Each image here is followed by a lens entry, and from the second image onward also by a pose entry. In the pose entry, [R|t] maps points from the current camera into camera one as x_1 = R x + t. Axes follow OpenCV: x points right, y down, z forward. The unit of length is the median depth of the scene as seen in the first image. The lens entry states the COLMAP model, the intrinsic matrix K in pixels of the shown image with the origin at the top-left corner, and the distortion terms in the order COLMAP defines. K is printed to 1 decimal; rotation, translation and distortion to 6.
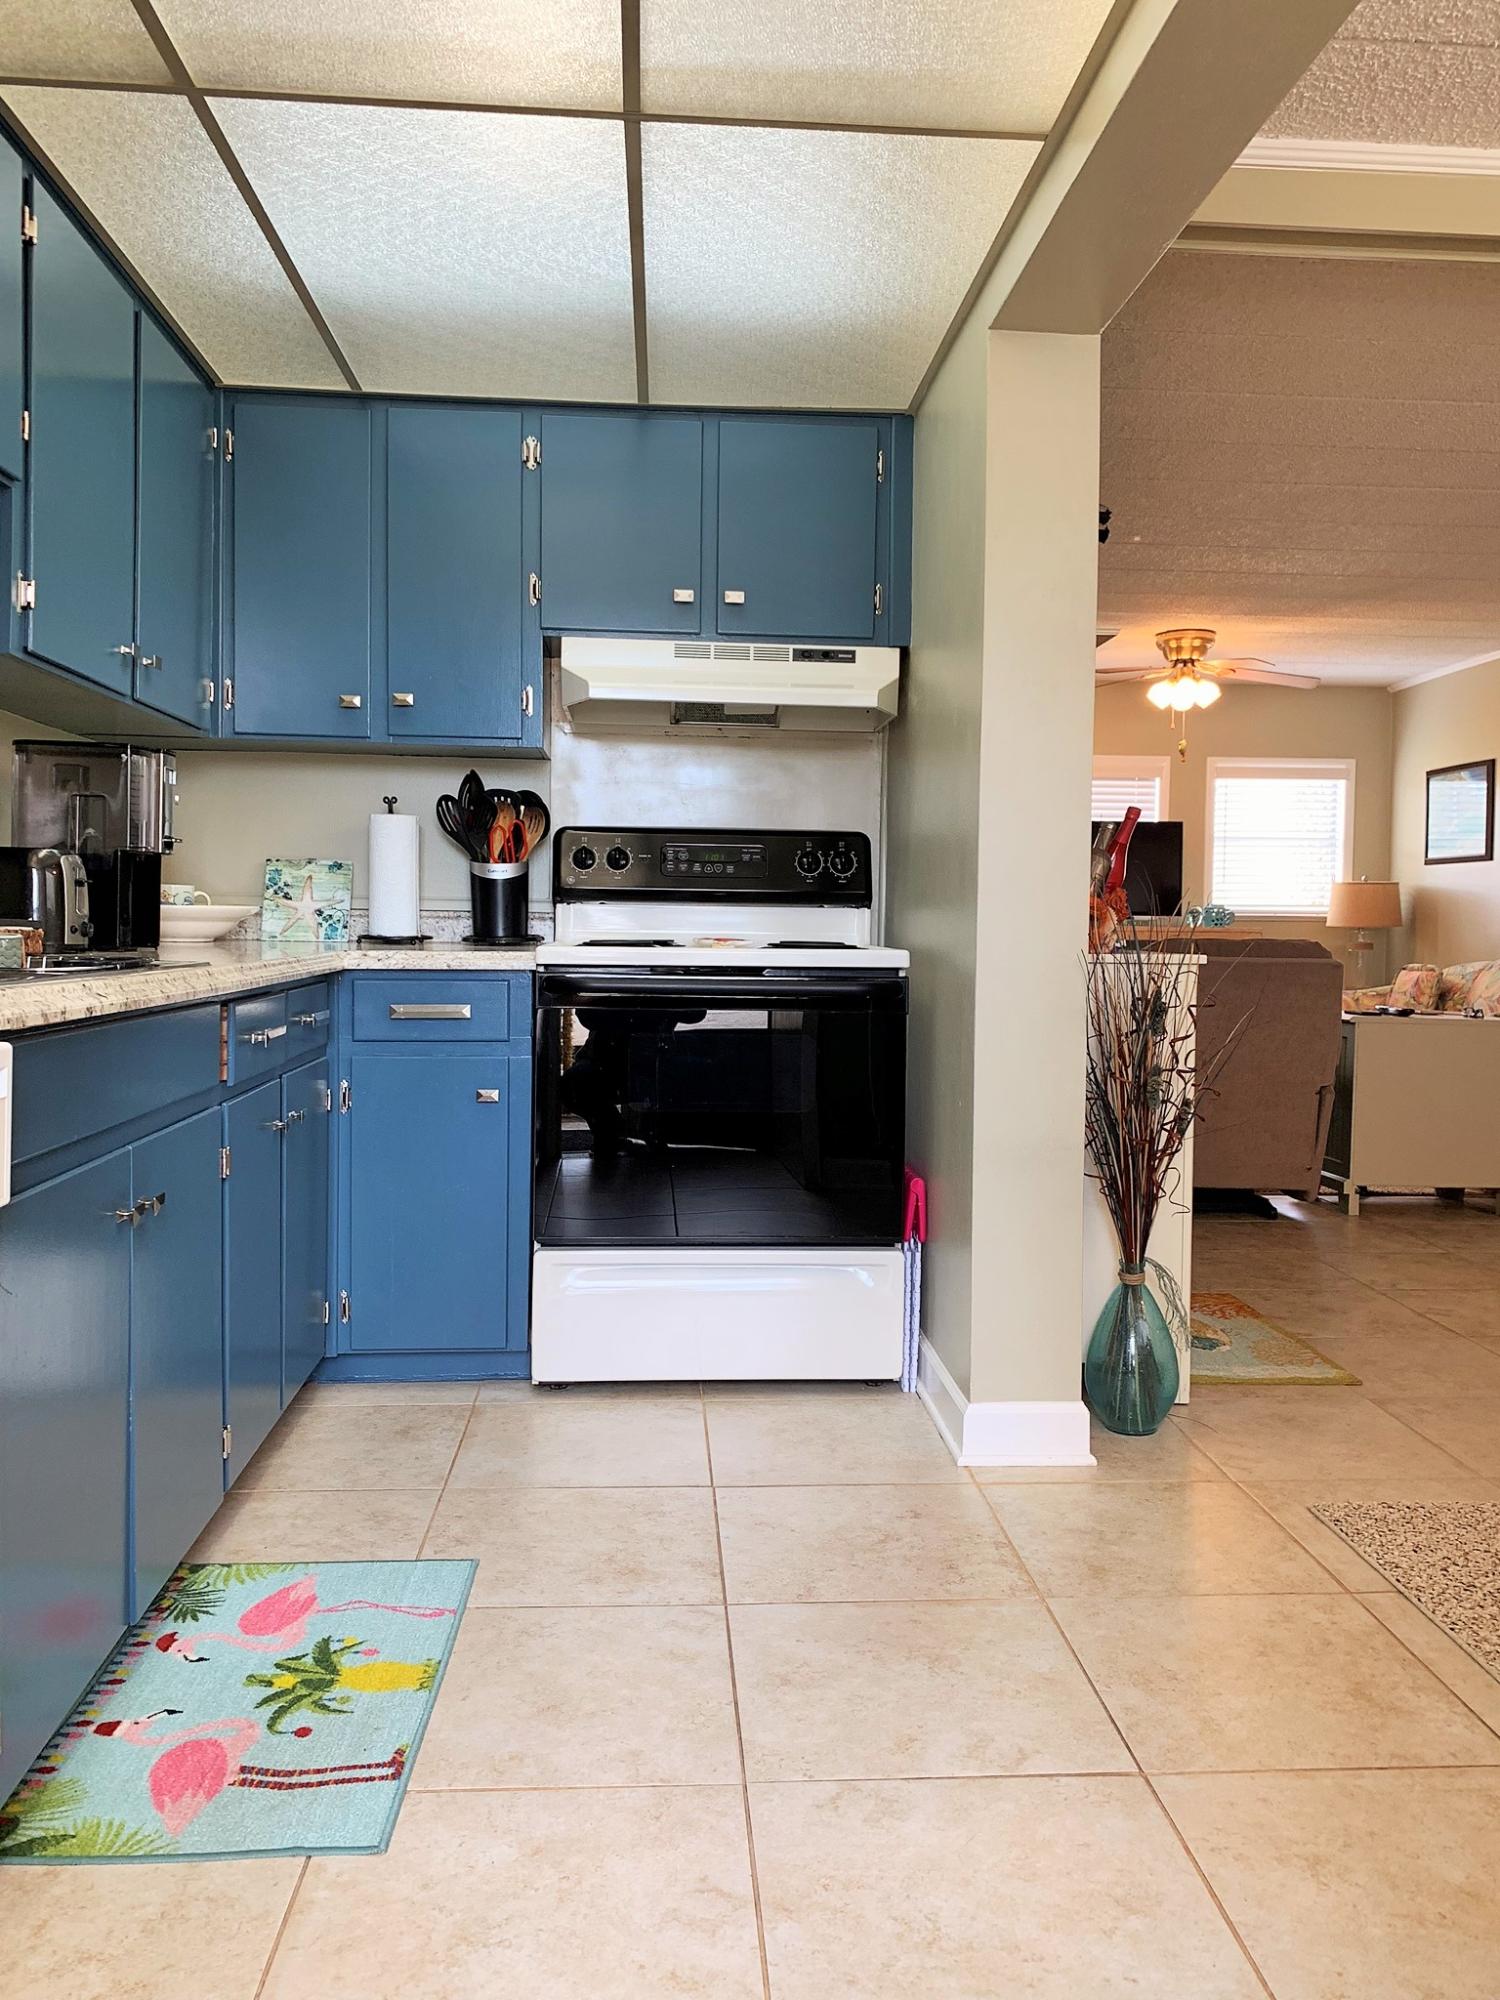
lens RADIAL K [[1545.2, 0, 758.7], [0, 1545.2, 1001.2], [0, 0, 1]] dist [0.045113, -0.039894]
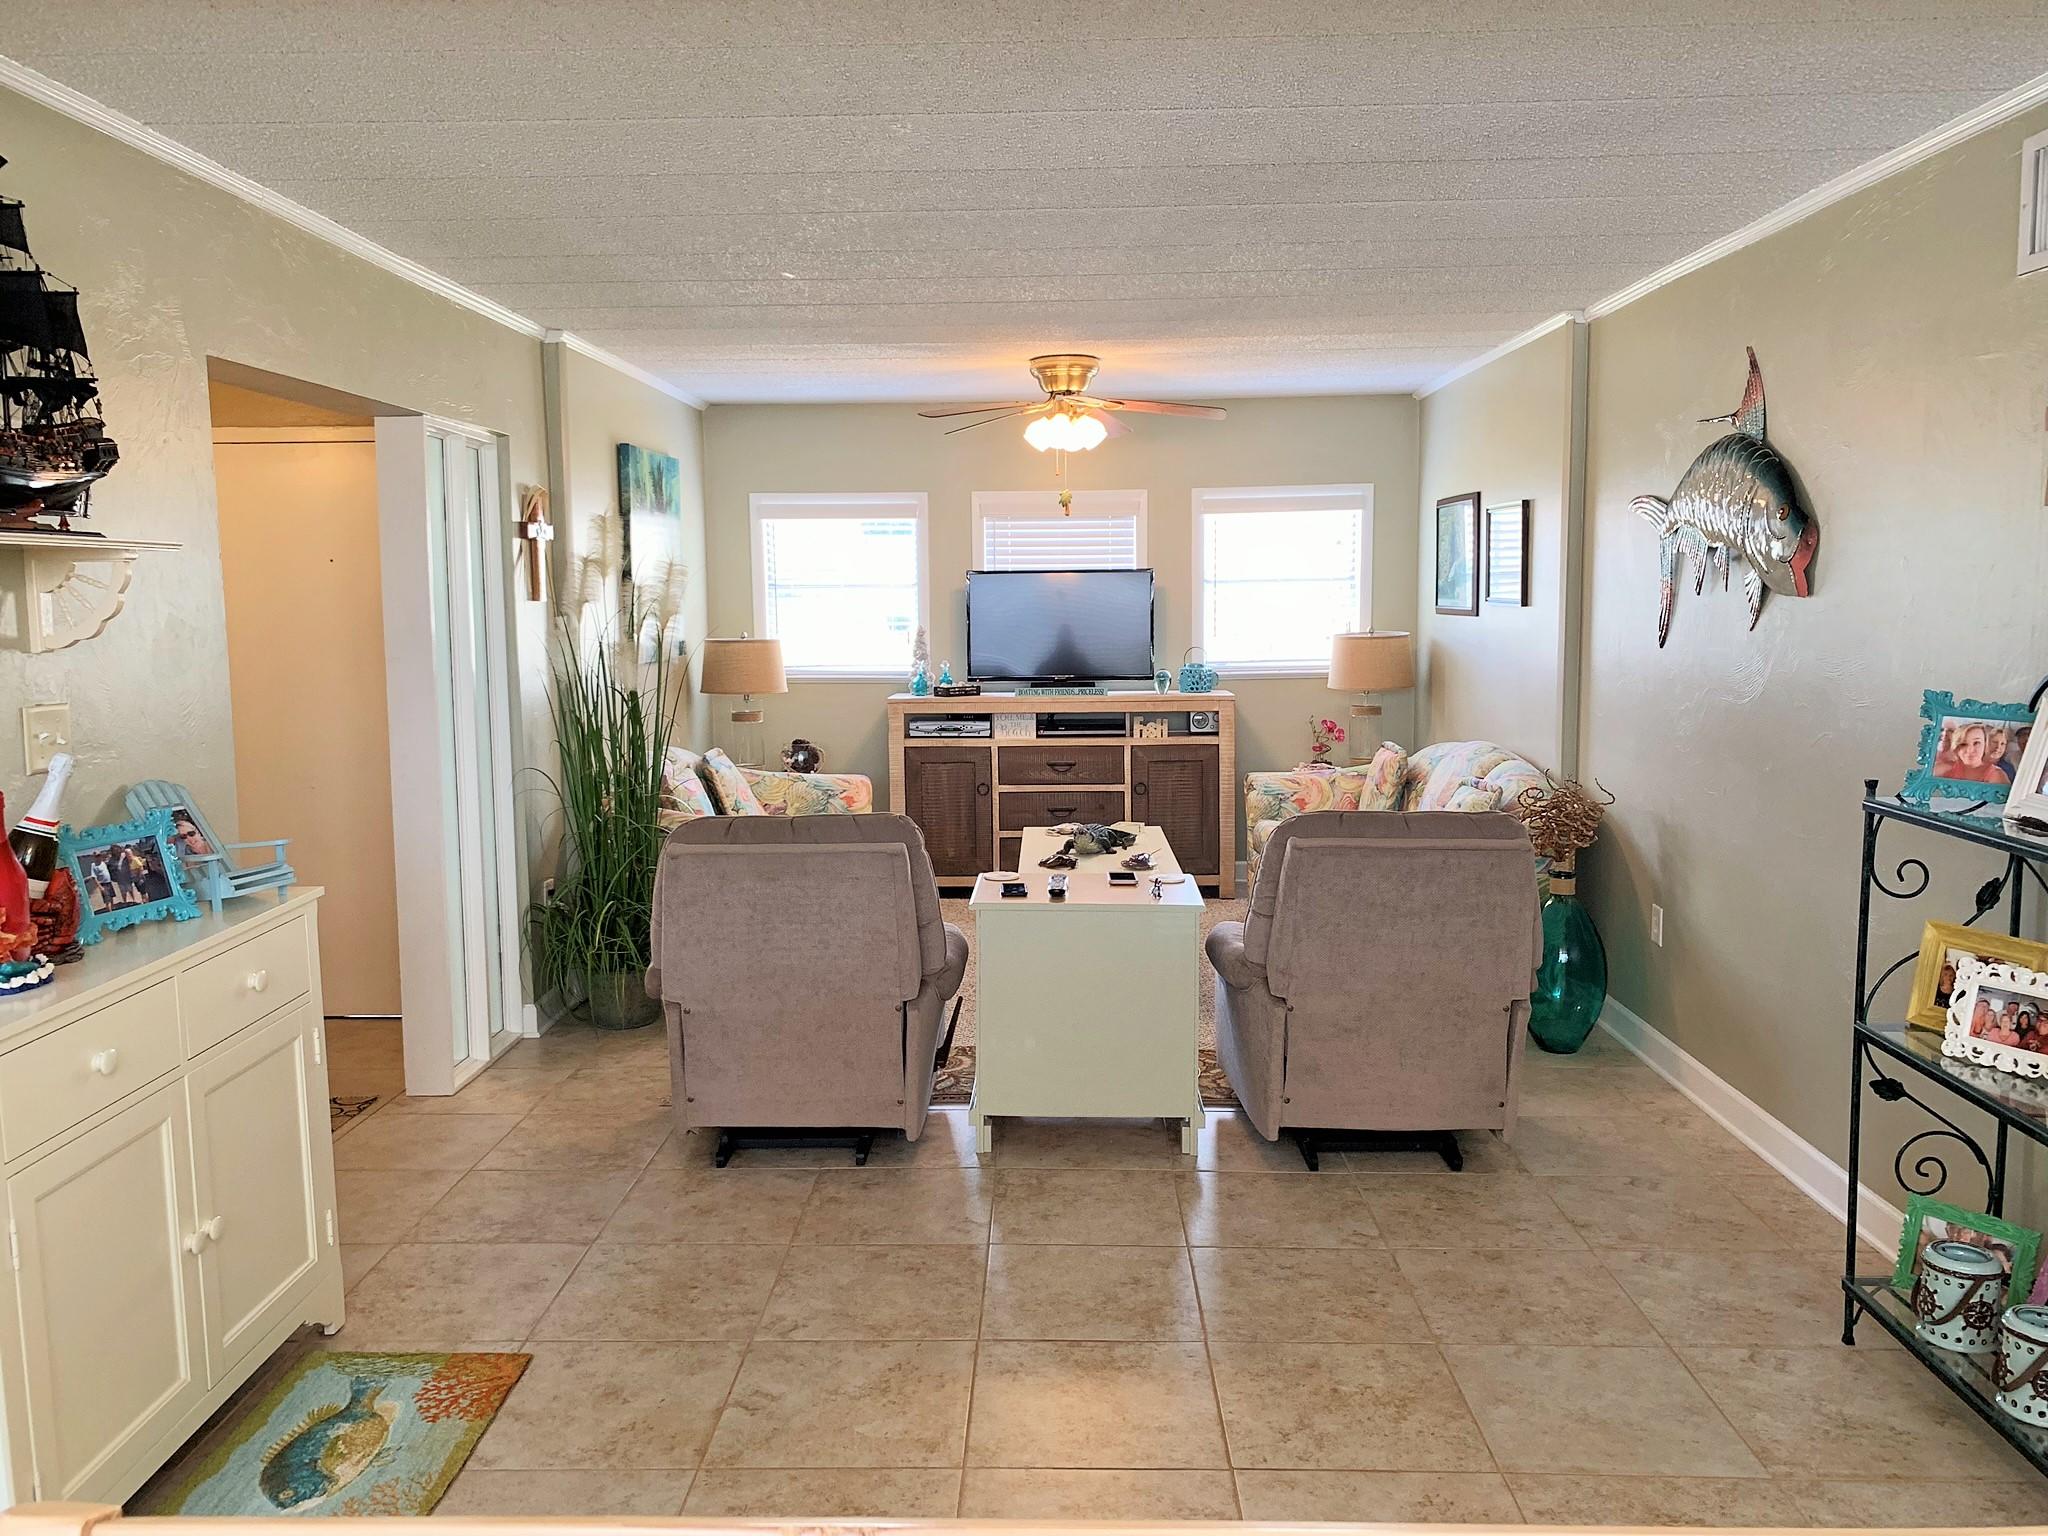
lens RADIAL K [[1582.3, 0, 1013.8], [0, 1582.3, 769.1], [0, 0, 1]] dist [0.045113, -0.039894]
pose [[0.994585, -0.006833, -0.103700, 1.029008], [0.014275, 0.997361, 0.071189, -0.247005], [0.102940, -0.072283, 0.992058, 0.453538]]
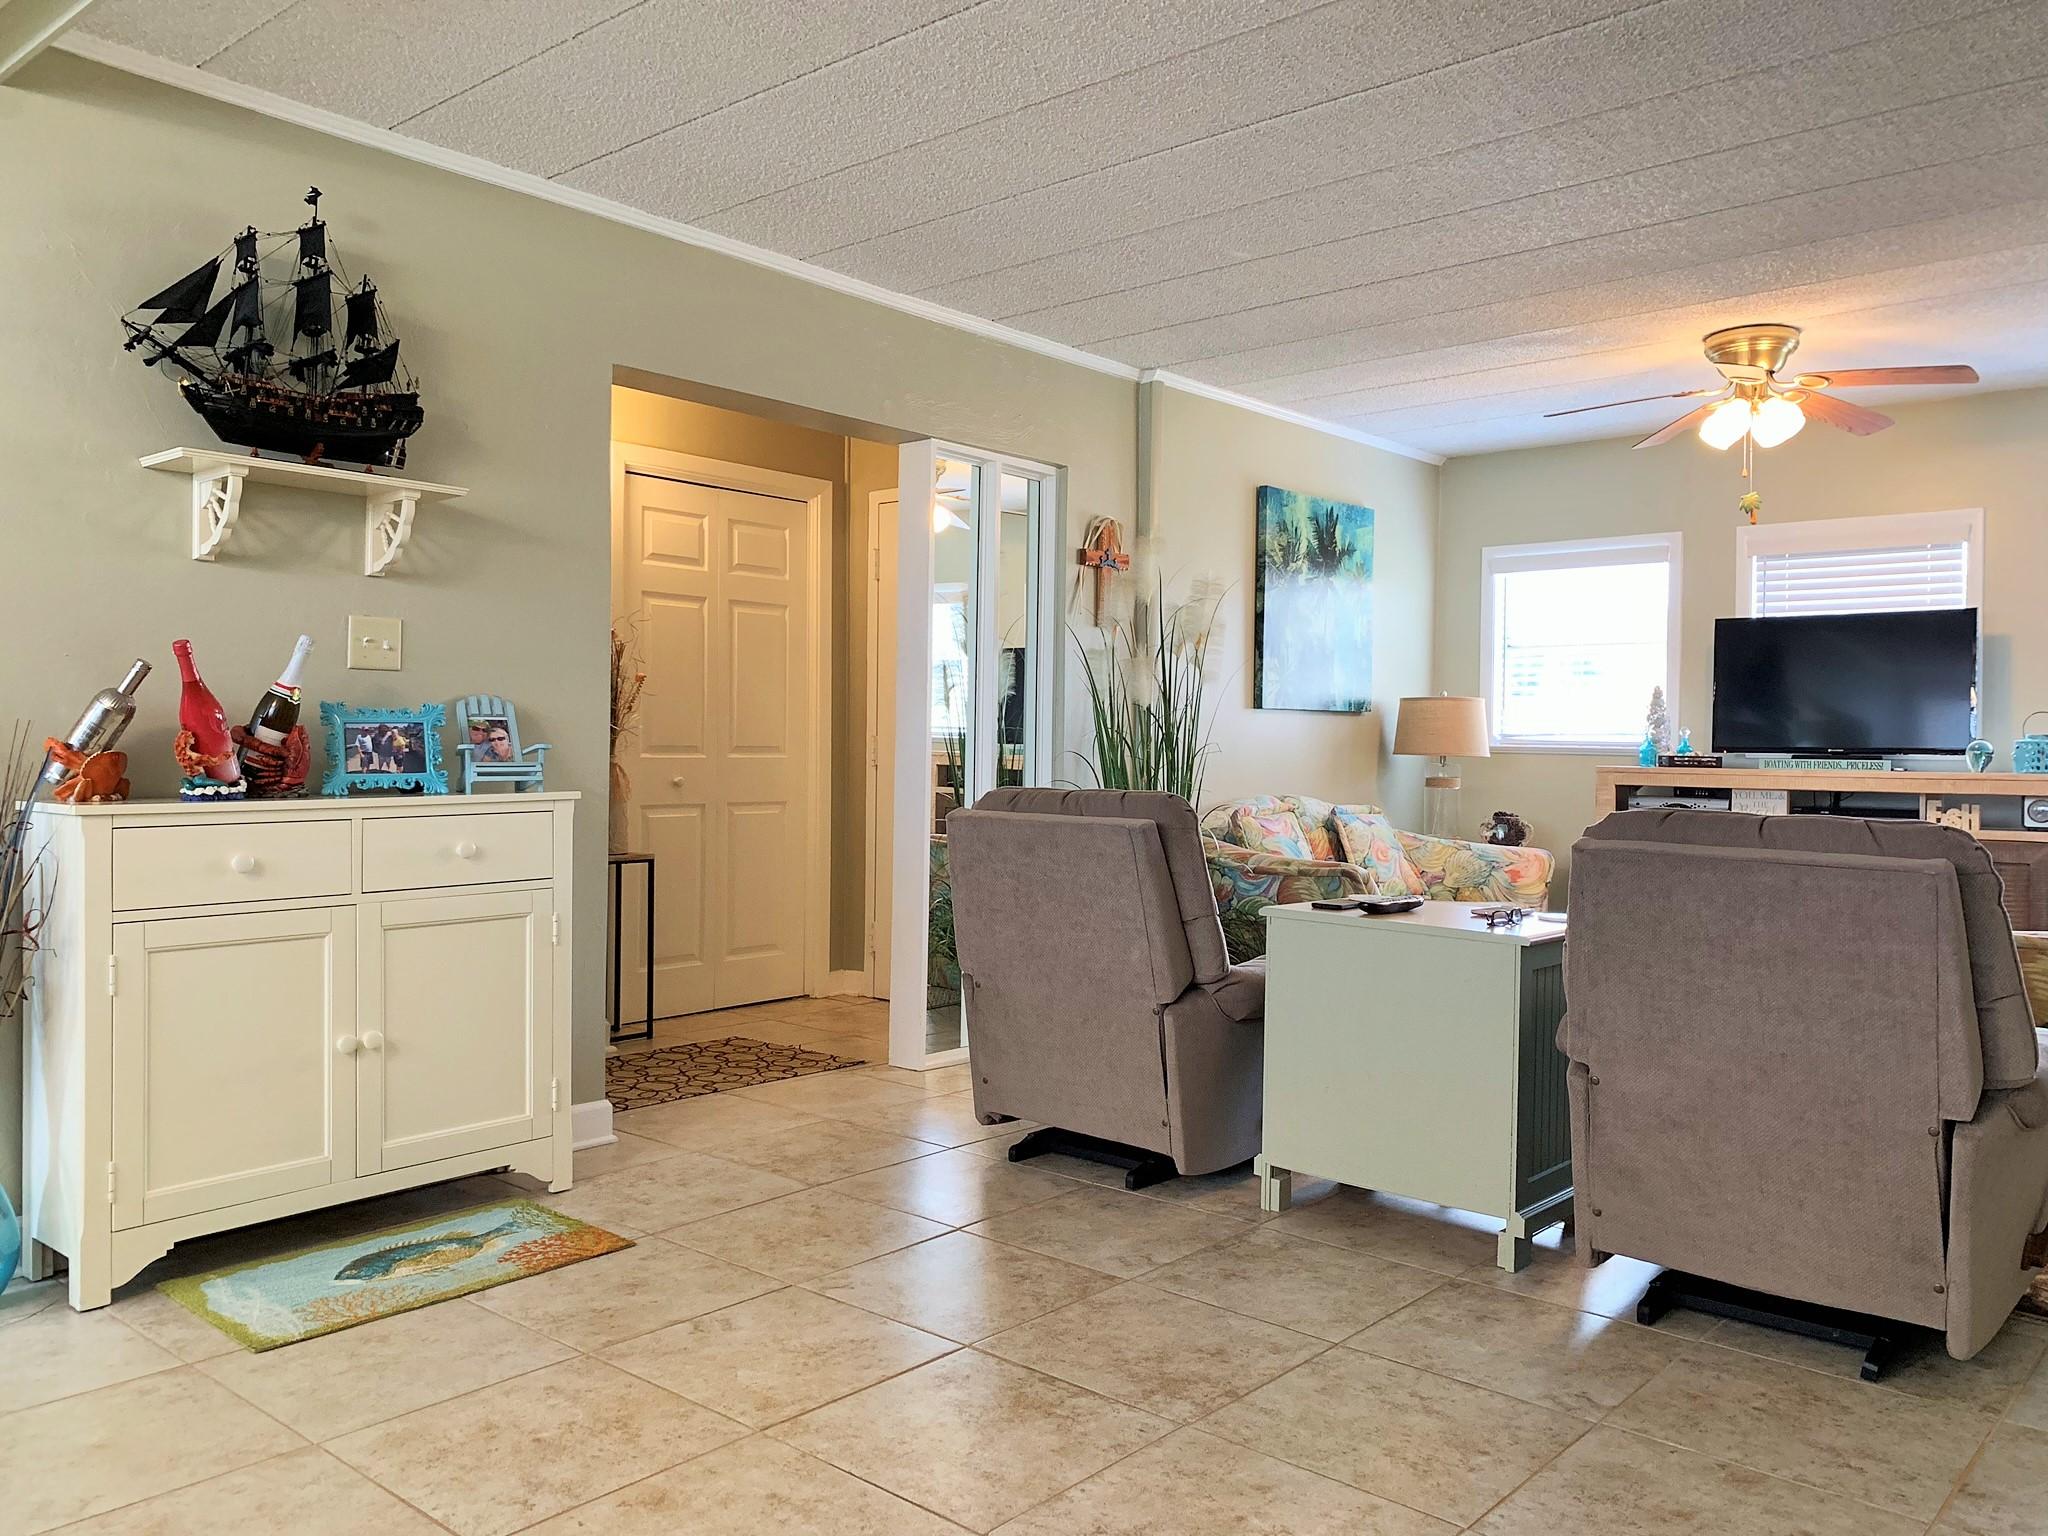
lens RADIAL K [[1582.3, 0, 1019.3], [0, 1582.3, 757.4], [0, 0, 1]] dist [0.045113, -0.039894]
pose [[0.694863, 0.003754, -0.719132, 1.694730], [-0.037779, 0.998796, -0.031290, -0.067617], [0.718149, 0.048910, 0.694168, 0.939760]]
